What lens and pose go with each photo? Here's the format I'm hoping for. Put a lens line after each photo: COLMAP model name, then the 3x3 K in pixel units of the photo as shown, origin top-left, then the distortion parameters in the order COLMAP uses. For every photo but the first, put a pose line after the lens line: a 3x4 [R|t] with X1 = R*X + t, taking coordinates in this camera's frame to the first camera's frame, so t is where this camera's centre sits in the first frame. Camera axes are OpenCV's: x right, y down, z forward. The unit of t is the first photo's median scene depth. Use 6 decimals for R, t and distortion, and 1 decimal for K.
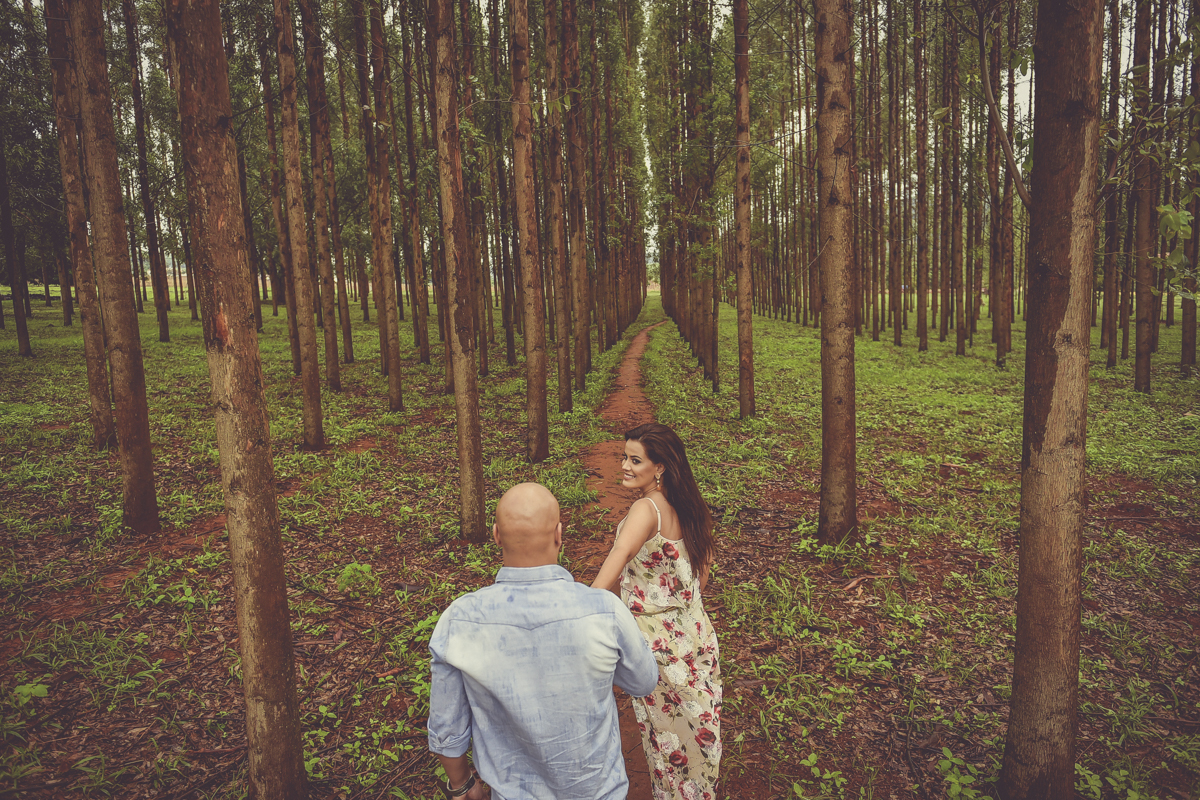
lens RADIAL K [[859.8, 0, 599.8], [0, 859.8, 394.7], [0, 0, 1]] dist [-0.004031, 0.006580]
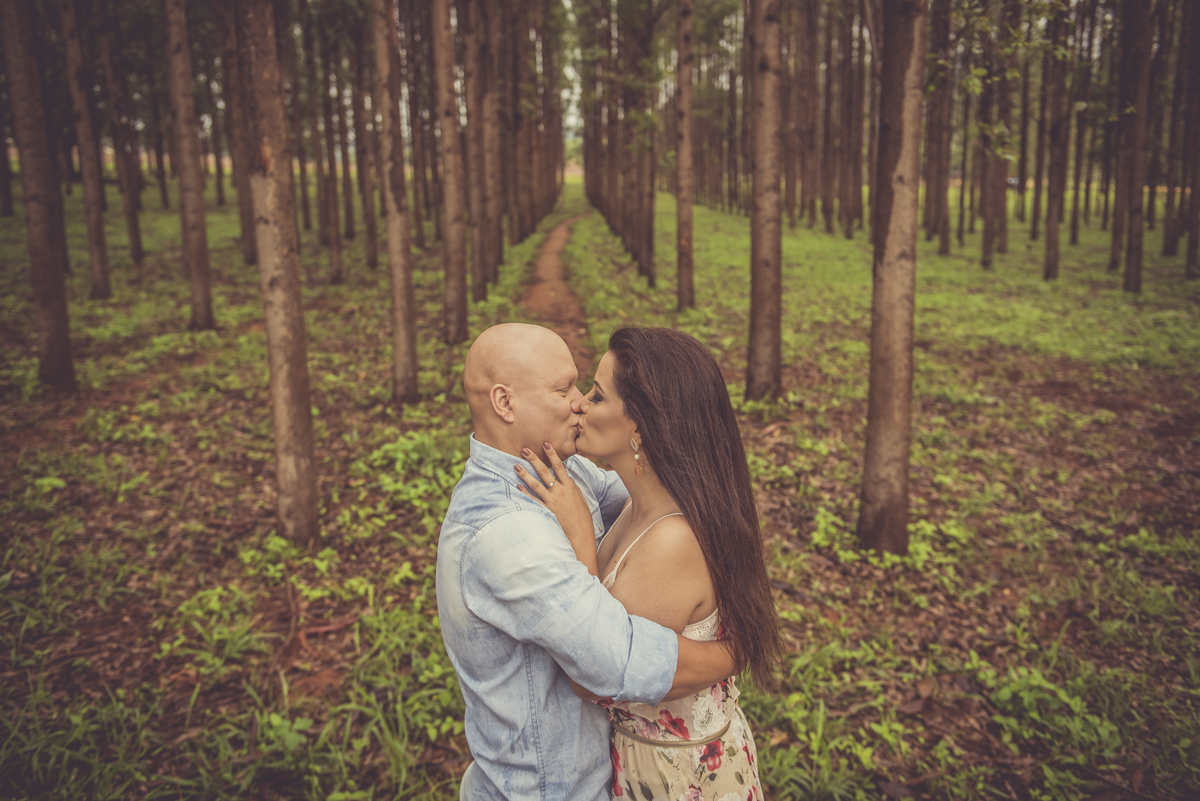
lens RADIAL K [[1179.5, 0, 599.7], [0, 1179.5, 399.6], [0, 0, 1]] dist [0.042802, 0.000000]
pose [[0.996062, 0.004251, 0.088562, -0.026332], [-0.009851, 0.997972, 0.062891, 0.045220], [-0.088115, -0.063515, 0.994083, -0.225165]]
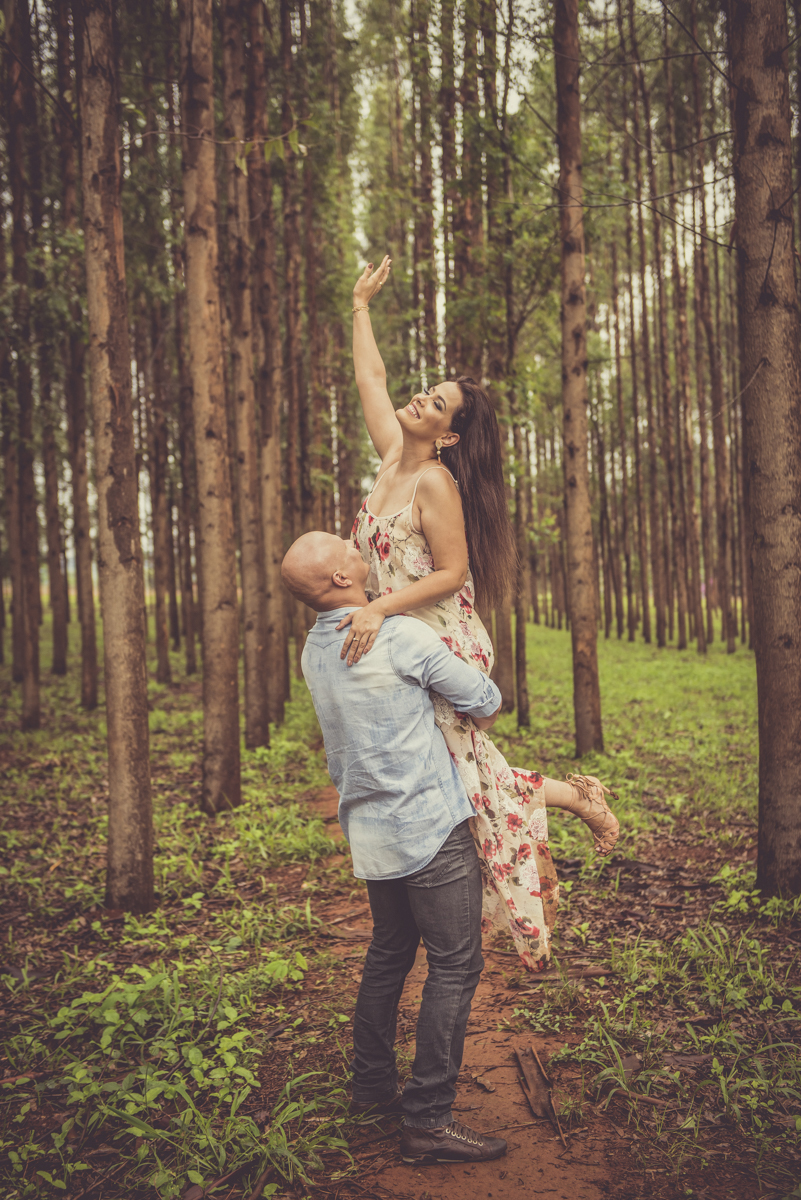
lens RADIAL K [[1603.4, 0, 400.9], [0, 1603.4, 596.2], [0, 0, 1]] dist [0.127407, 0.000000]
pose [[0.996551, 0.004469, 0.082865, -0.036804], [0.006633, 0.991064, -0.133220, 0.064403], [-0.082720, 0.133310, 0.987616, -0.025927]]
